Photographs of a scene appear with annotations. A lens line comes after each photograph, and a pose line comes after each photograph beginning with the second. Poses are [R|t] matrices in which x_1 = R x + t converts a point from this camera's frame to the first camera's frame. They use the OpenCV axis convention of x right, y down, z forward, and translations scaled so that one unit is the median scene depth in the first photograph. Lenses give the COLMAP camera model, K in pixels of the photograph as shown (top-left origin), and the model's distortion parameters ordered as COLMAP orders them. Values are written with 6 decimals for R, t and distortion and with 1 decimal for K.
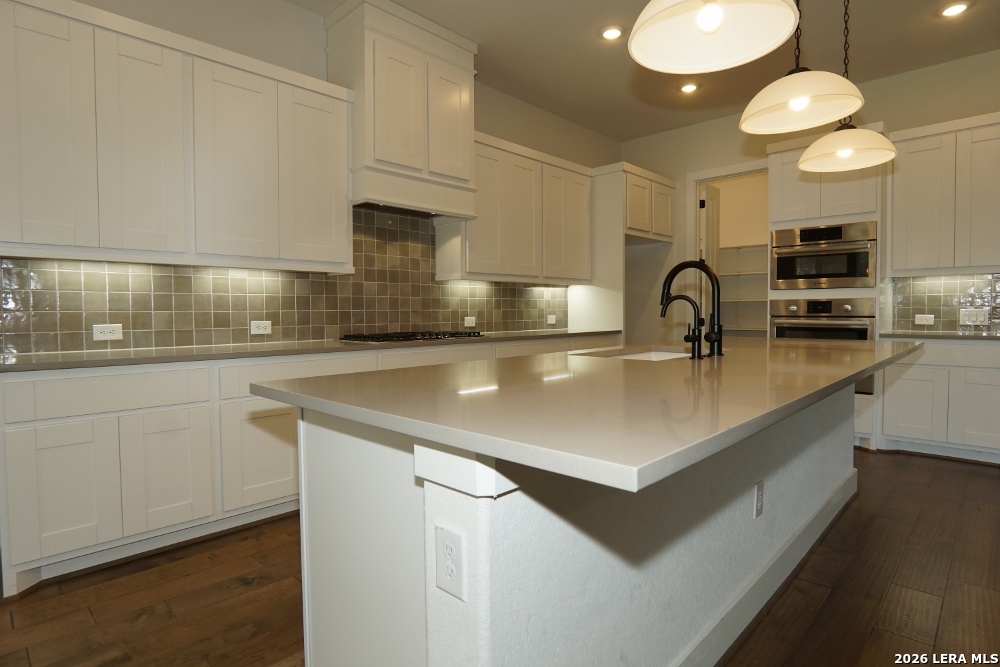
lens RADIAL K [[536.2, 0, 499.5], [0, 536.2, 328.7], [0, 0, 1]] dist [-0.033877, 0.008295]
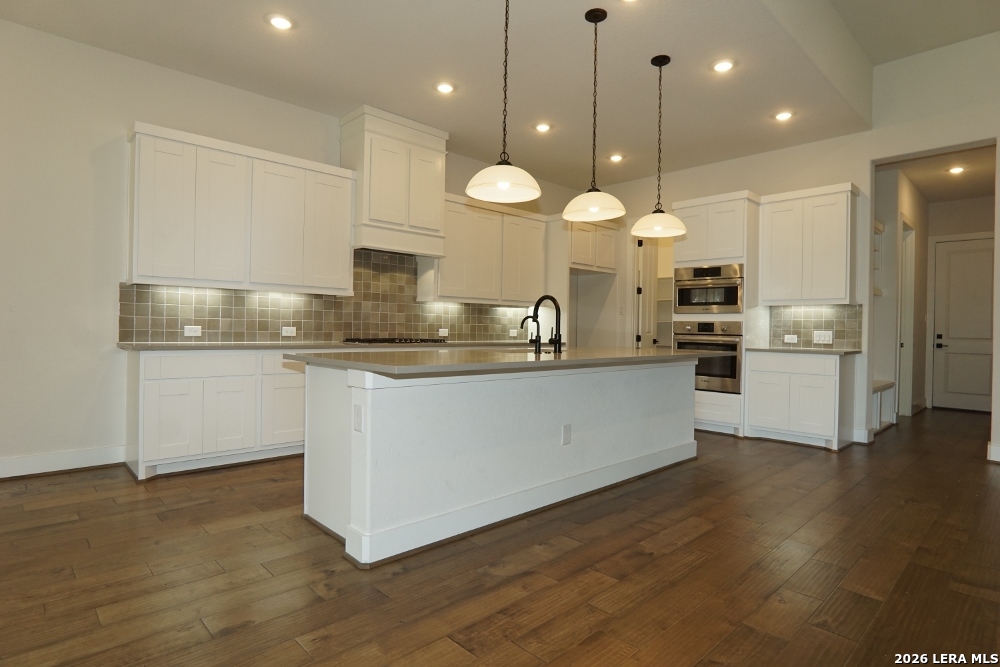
lens RADIAL K [[536.2, 0, 501.3], [0, 536.2, 328.9], [0, 0, 1]] dist [-0.033877, 0.008295]
pose [[0.998805, 0.023632, -0.042770, 0.167970], [-0.024949, 0.999222, -0.030534, 0.017443], [0.042015, 0.031564, 0.998618, -0.374256]]
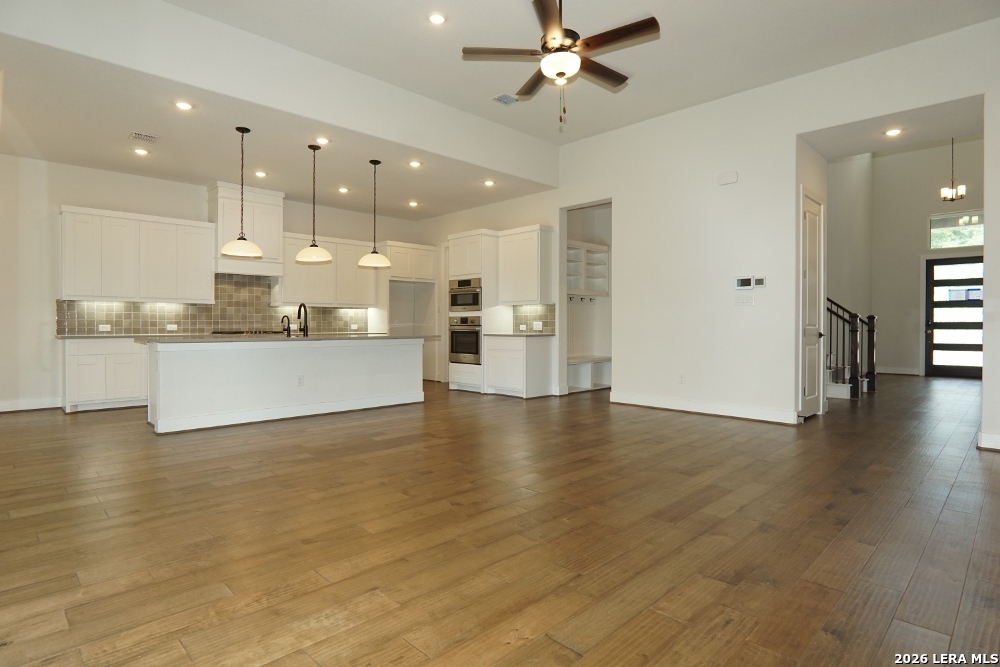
lens RADIAL K [[536.2, 0, 504.4], [0, 536.2, 328.9], [0, 0, 1]] dist [-0.033877, 0.008295]
pose [[0.999740, 0.007954, -0.021382, 0.866824], [-0.008497, 0.999640, -0.025431, 0.041839], [0.021172, 0.025606, 0.999448, -1.049880]]
